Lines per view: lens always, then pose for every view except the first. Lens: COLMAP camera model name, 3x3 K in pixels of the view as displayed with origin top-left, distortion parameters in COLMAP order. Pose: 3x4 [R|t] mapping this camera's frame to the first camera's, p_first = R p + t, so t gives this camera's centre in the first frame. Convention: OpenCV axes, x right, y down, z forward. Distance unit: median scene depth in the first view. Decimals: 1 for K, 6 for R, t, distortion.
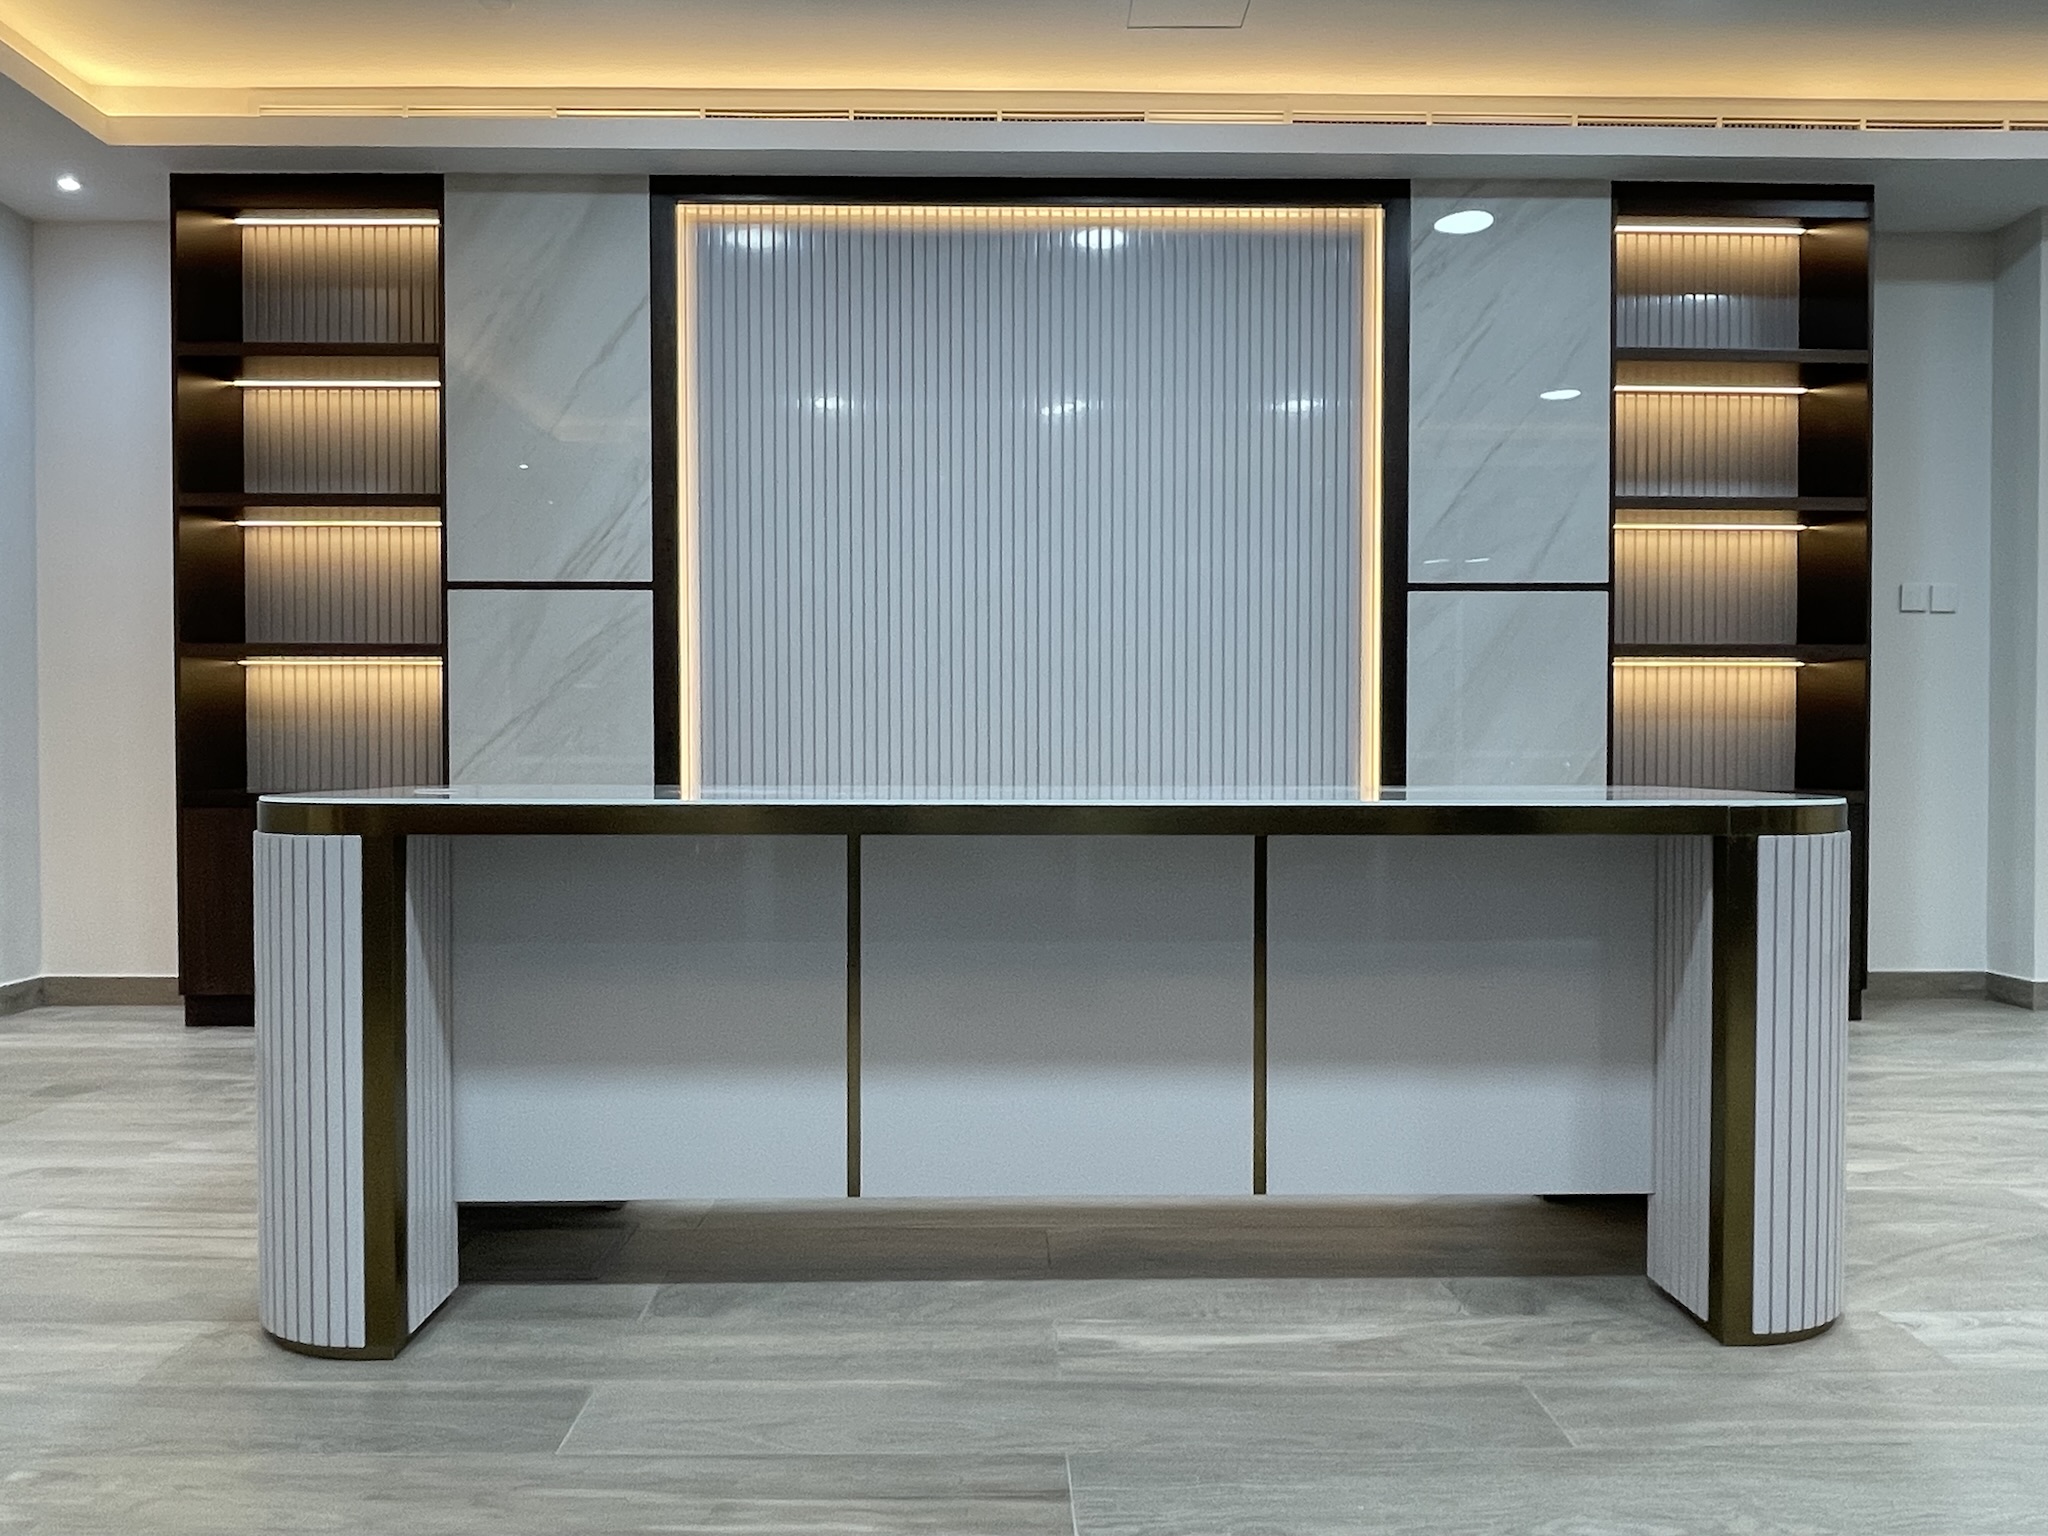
lens RADIAL K [[1481.8, 0, 1029.0], [0, 1481.8, 776.9], [0, 0, 1]] dist [0.000762, -0.012488]
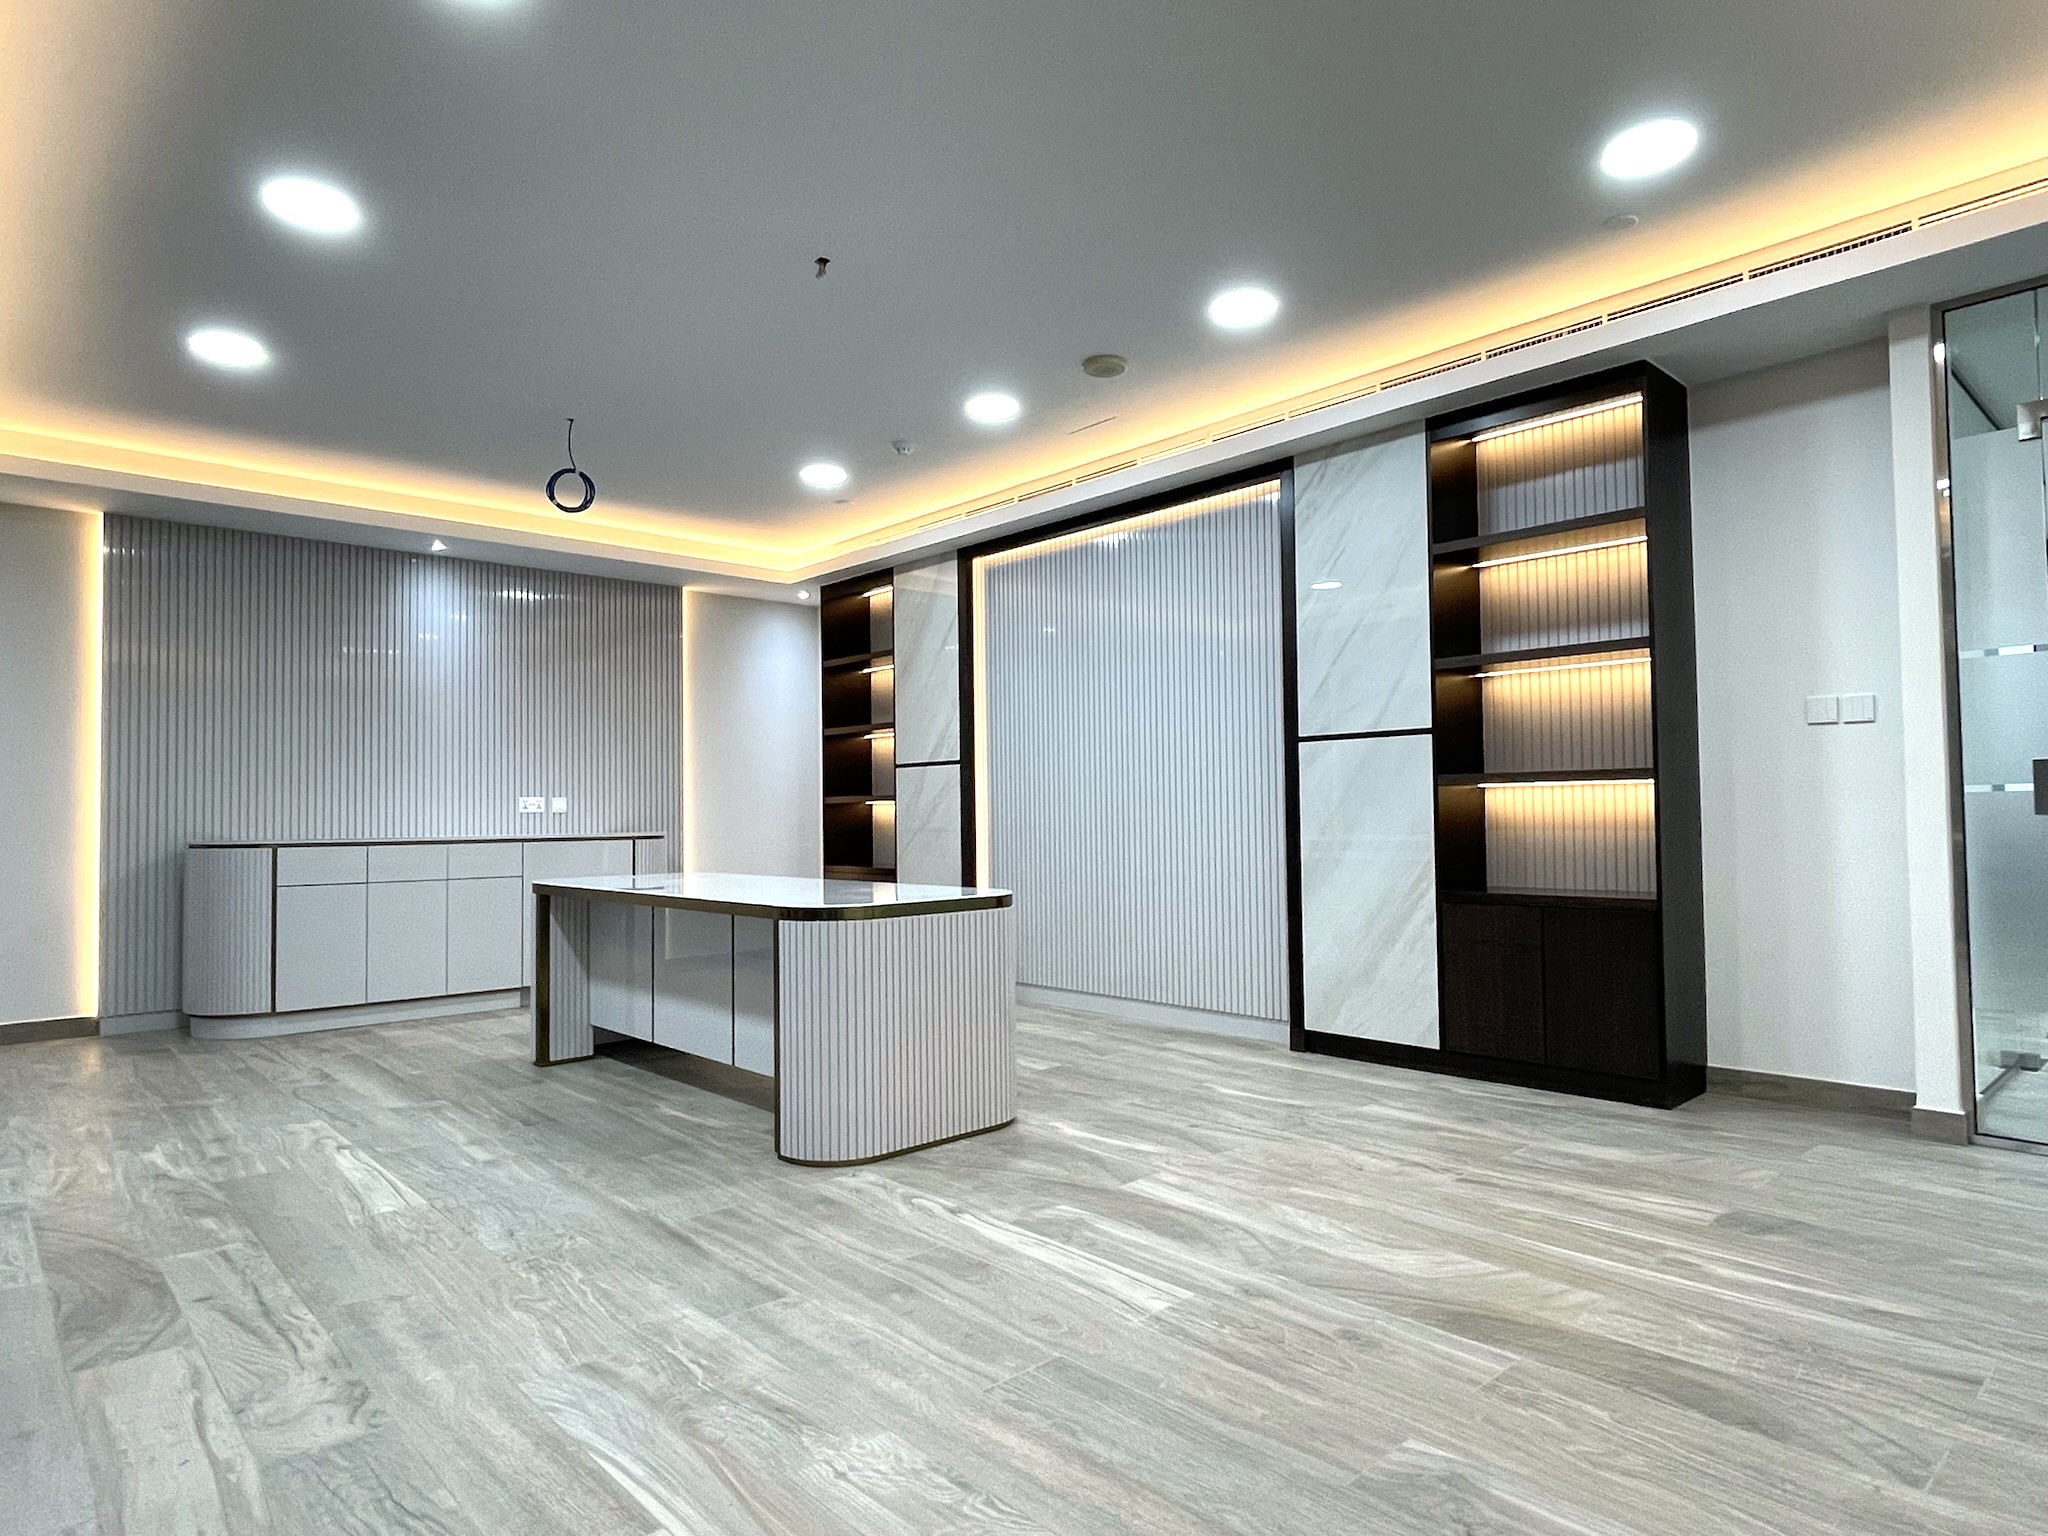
lens RADIAL K [[1183.0, 0, 1022.1], [0, 1183.0, 762.1], [0, 0, 1]] dist [-0.006583, -0.001464]
pose [[0.661487, -0.043765, -0.748678, 0.920887], [-0.015004, 0.997324, -0.071557, -0.023189], [0.749806, 0.058567, 0.659060, 0.070030]]
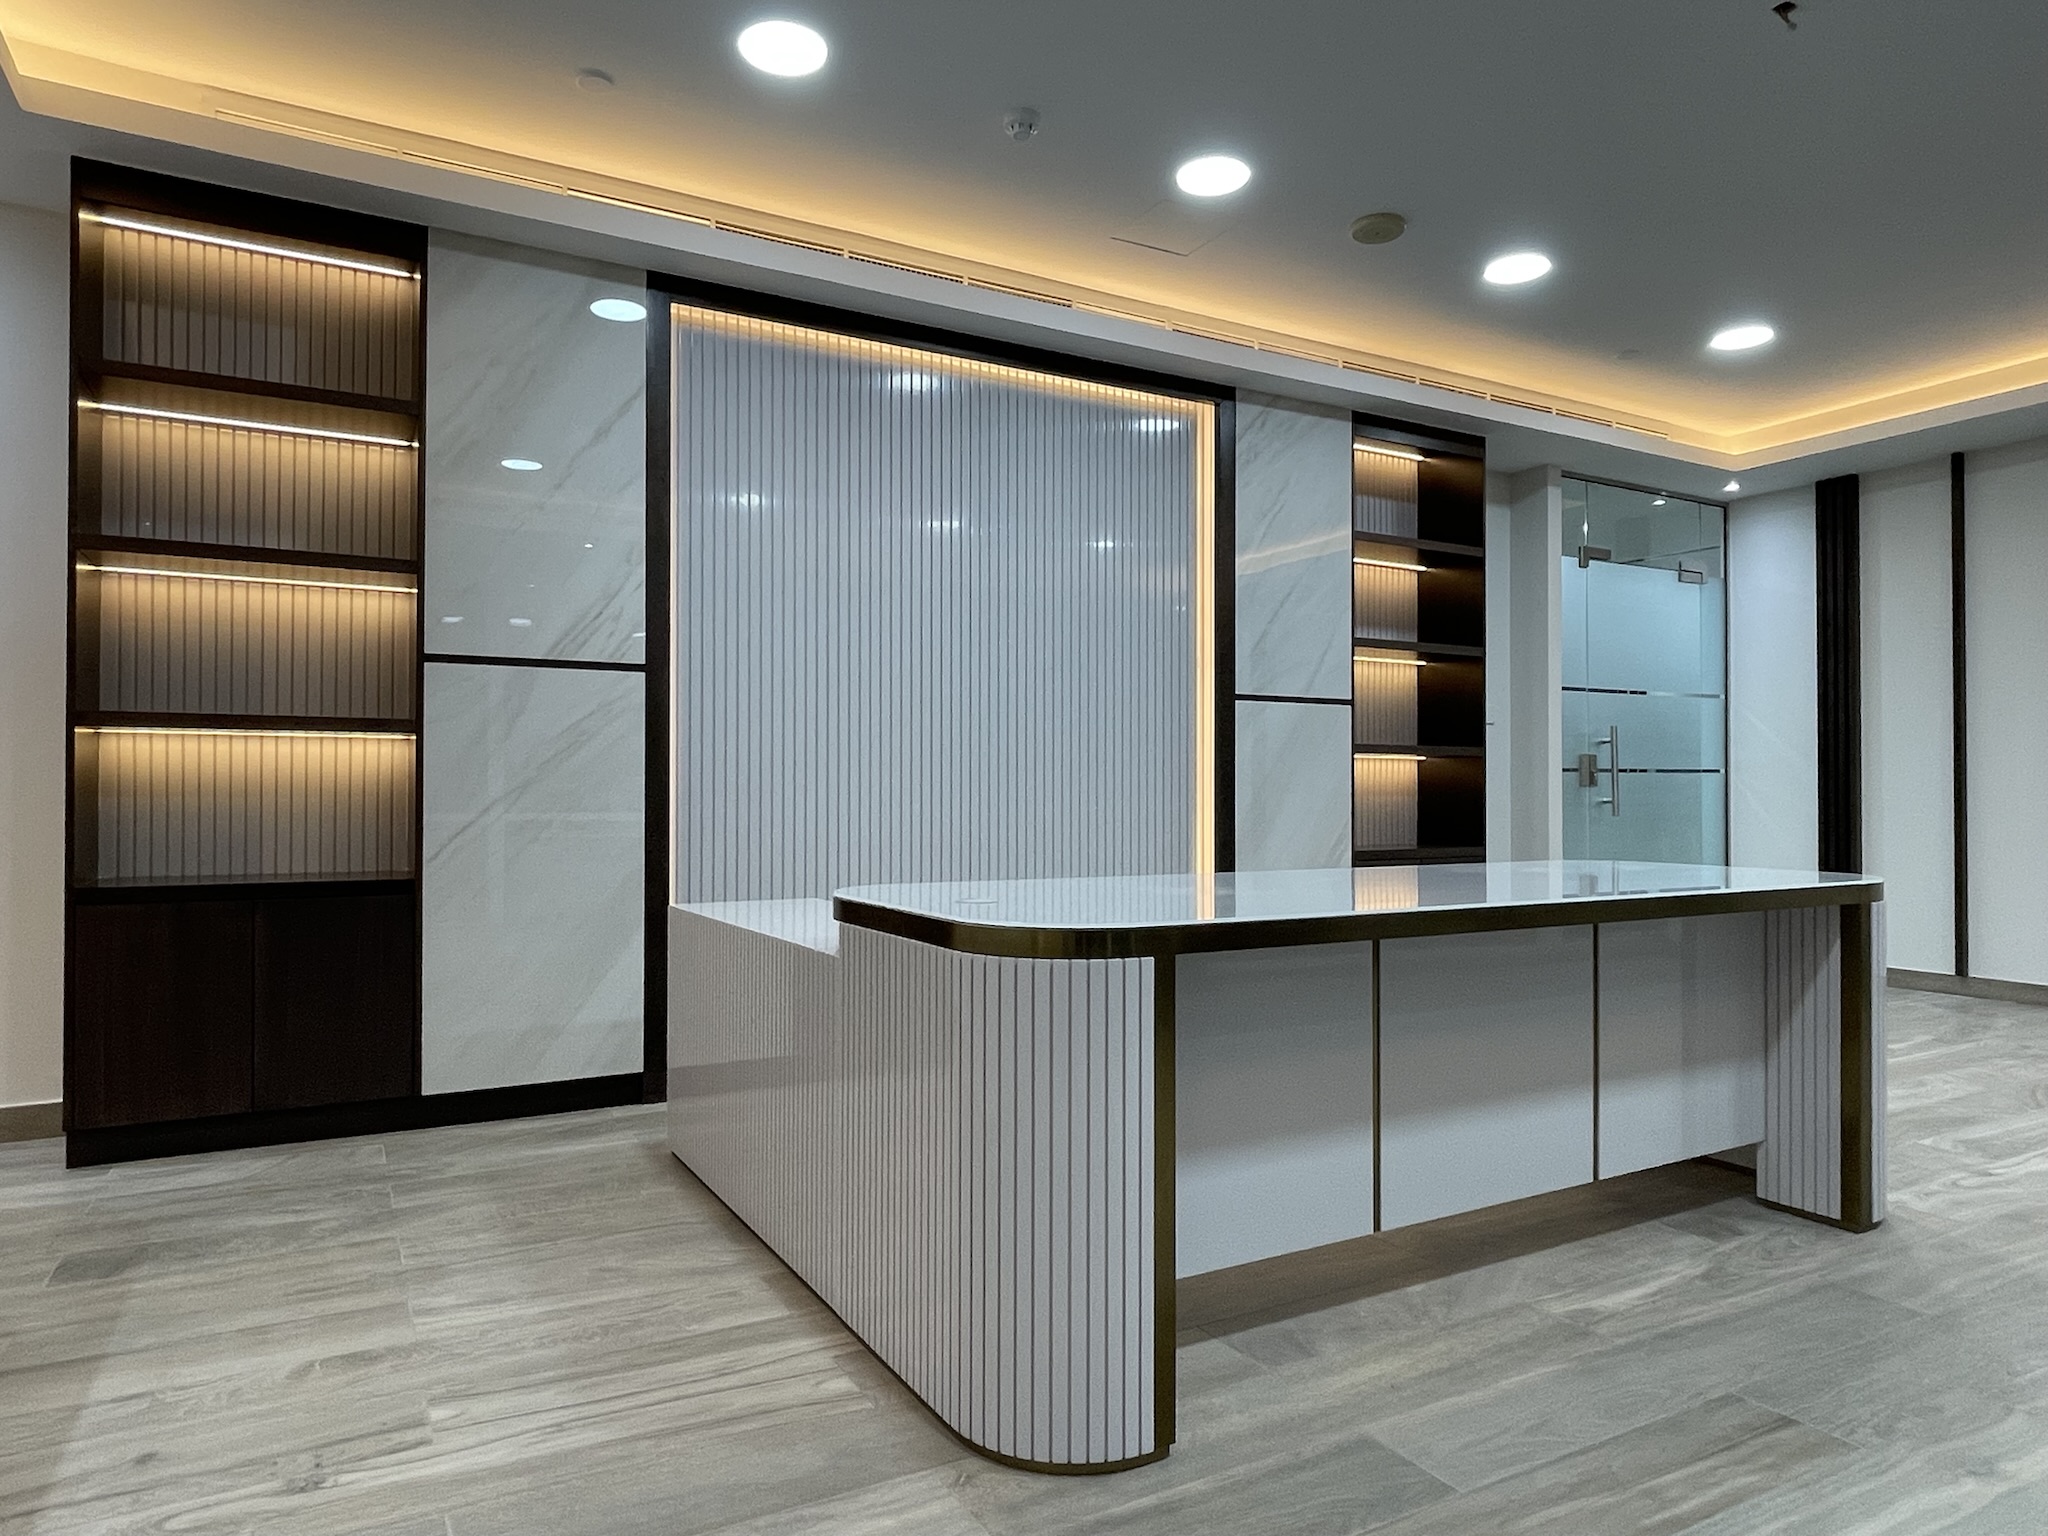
lens RADIAL K [[1269.0, 0, 1016.1], [0, 1269.0, 771.9], [0, 0, 1]] dist [-0.007926, 0.001057]
pose [[0.879550, 0.008828, 0.475724, -0.445558], [0.005748, 0.999558, -0.029178, -0.031159], [-0.475772, 0.028398, 0.879110, 0.115196]]
